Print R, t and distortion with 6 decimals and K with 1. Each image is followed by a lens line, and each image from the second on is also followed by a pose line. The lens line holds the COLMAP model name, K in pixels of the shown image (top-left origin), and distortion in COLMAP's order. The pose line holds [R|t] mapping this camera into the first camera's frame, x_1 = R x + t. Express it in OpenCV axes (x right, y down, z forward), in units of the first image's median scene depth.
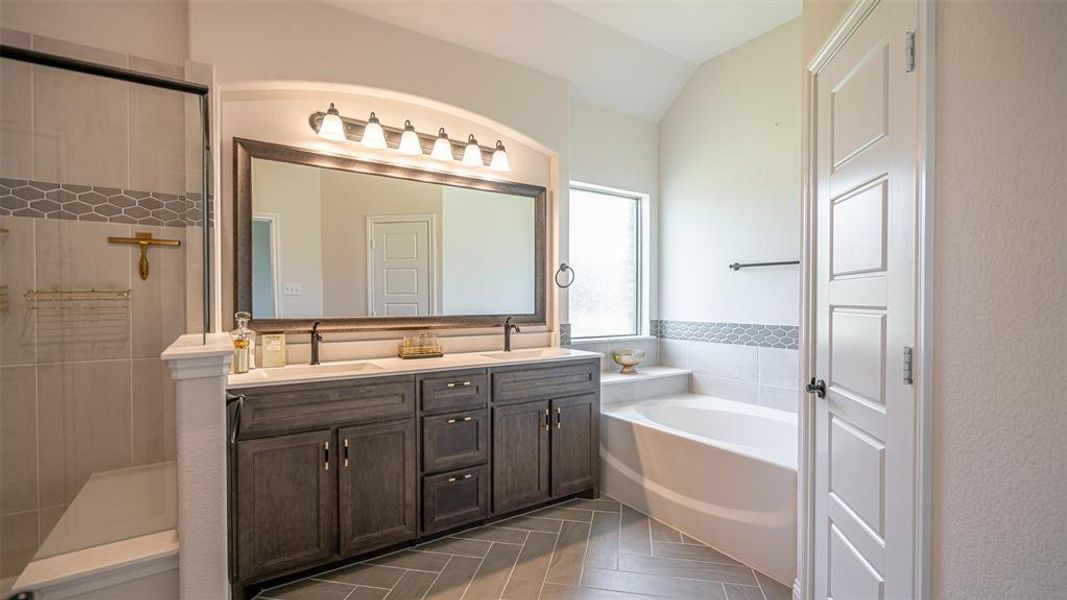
lens RADIAL K [[482.5, 0, 549.1], [0, 482.5, 307.8], [0, 0, 1]] dist [0.000499, -0.000142]
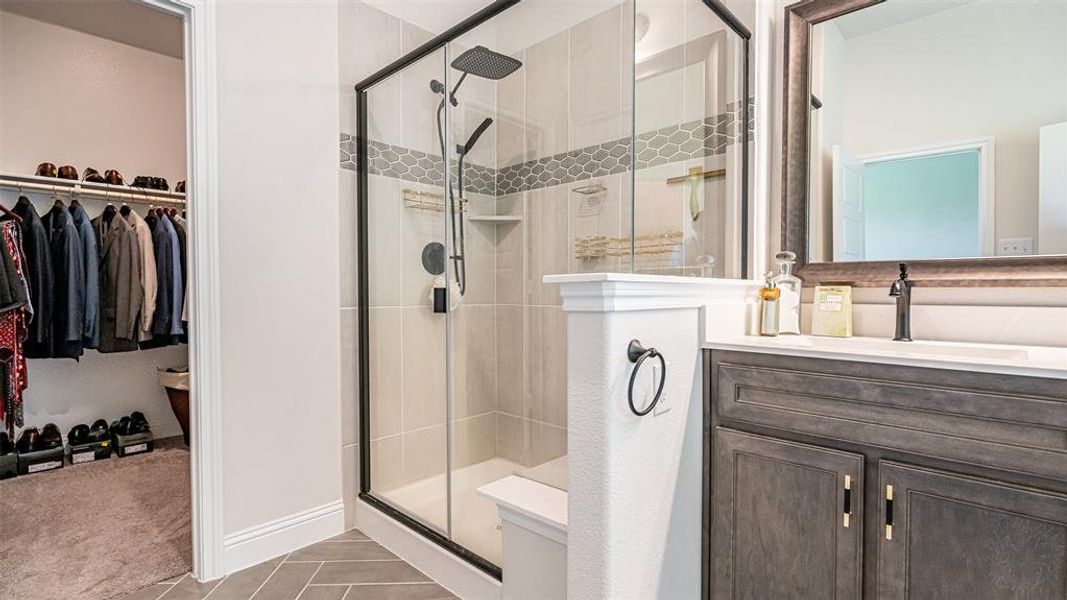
lens RADIAL K [[505.9, 0, 529.2], [0, 505.9, 303.8], [0, 0, 1]] dist [-0.009559, 0.004889]
pose [[0.193604, 0.021042, -0.980854, 0.009570], [-0.017126, 0.999690, 0.018066, 0.072320], [0.980930, 0.013300, 0.193905, 0.462272]]
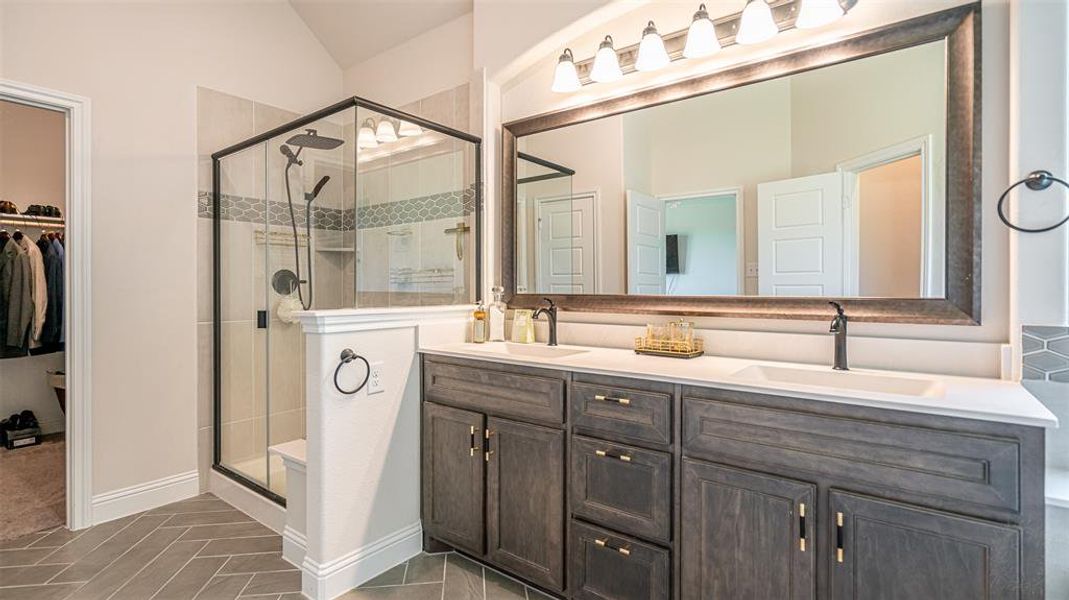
lens RADIAL K [[506.8, 0, 538.5], [0, 506.8, 288.9], [0, 0, 1]] dist [-0.009559, 0.004889]
pose [[0.309009, 0.000509, -0.951059, 0.418354], [-0.016419, 0.999854, -0.004800, 0.016944], [0.950918, 0.017099, 0.308972, 0.691012]]
